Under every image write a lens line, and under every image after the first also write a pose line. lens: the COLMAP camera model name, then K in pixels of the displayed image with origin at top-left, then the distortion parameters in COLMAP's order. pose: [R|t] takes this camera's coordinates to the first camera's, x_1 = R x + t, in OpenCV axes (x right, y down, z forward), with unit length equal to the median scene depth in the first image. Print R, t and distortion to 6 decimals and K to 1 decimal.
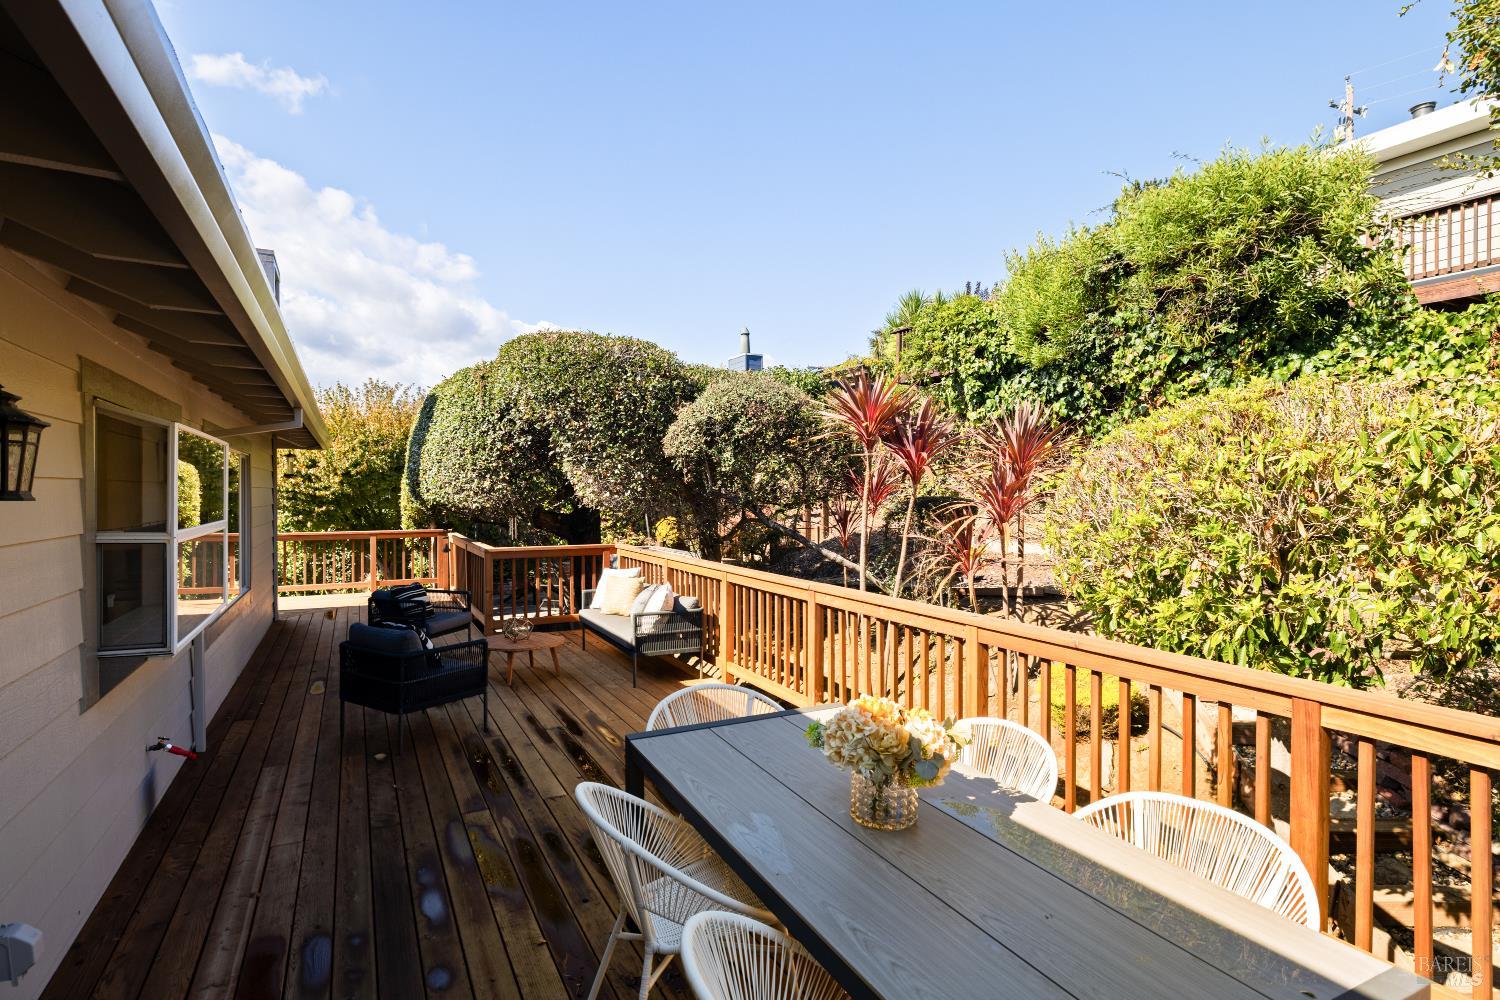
lens RADIAL K [[756.4, 0, 750.0], [0, 756.4, 500.0], [0, 0, 1]] dist [-0.021880, 0.000031]
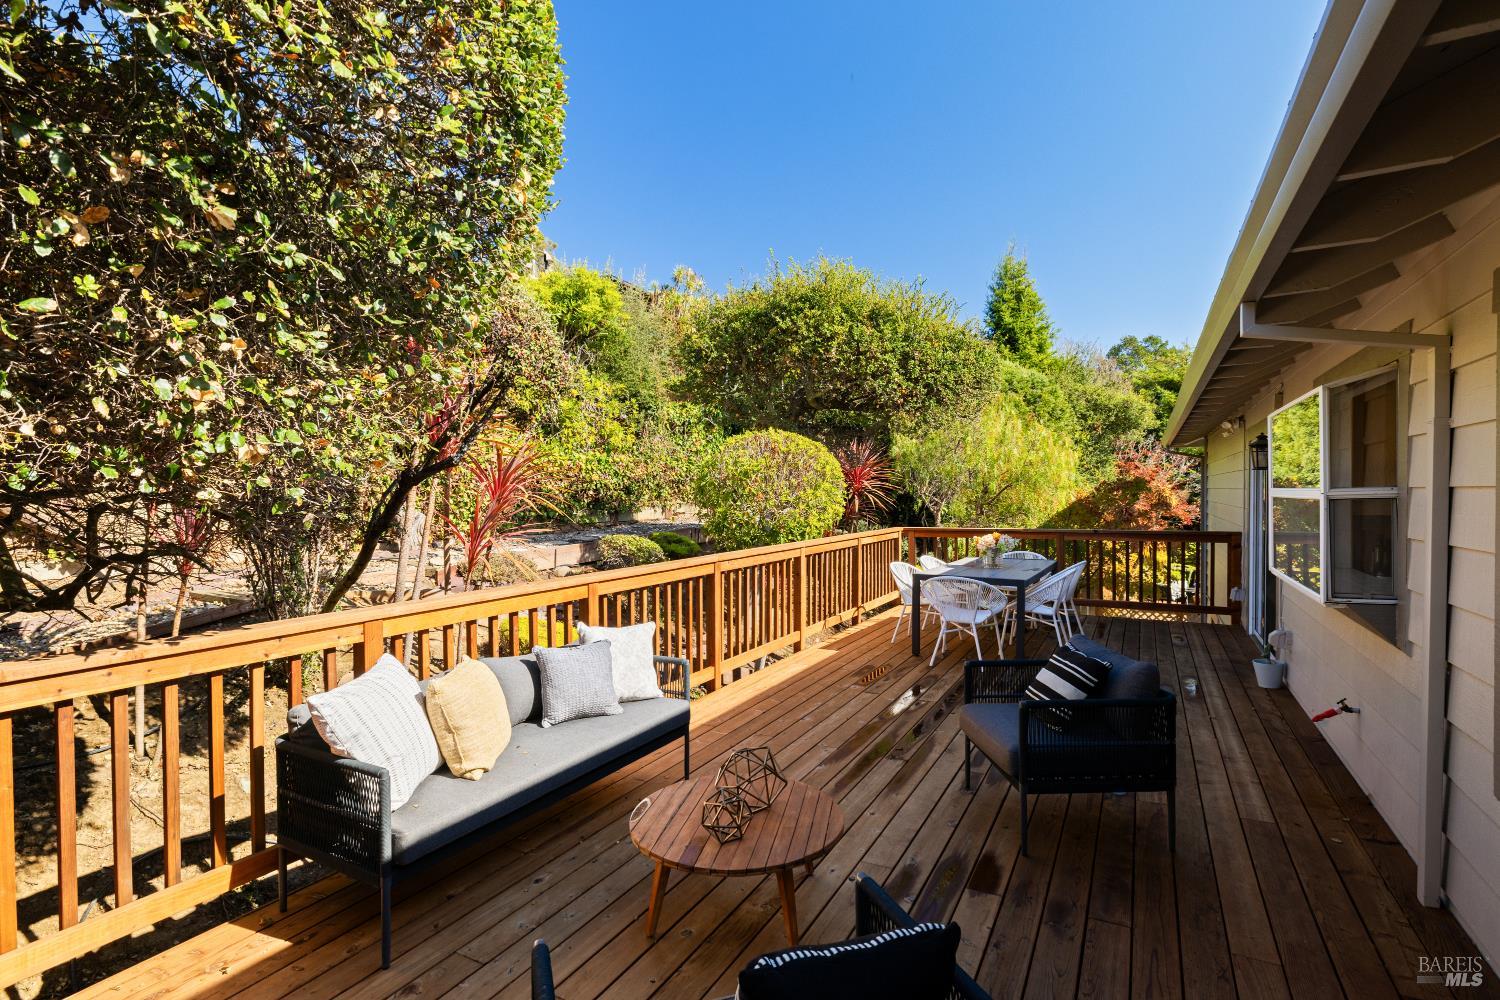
lens RADIAL K [[710.7, 0, 750.0], [0, 710.7, 500.0], [0, 0, 1]] dist [-0.002063, -0.000195]
pose [[-0.547883, -0.014991, 0.836421, -0.572361], [0.006184, 0.999740, 0.021968, 0.006537], [-0.836532, 0.017208, -0.547647, 1.097128]]
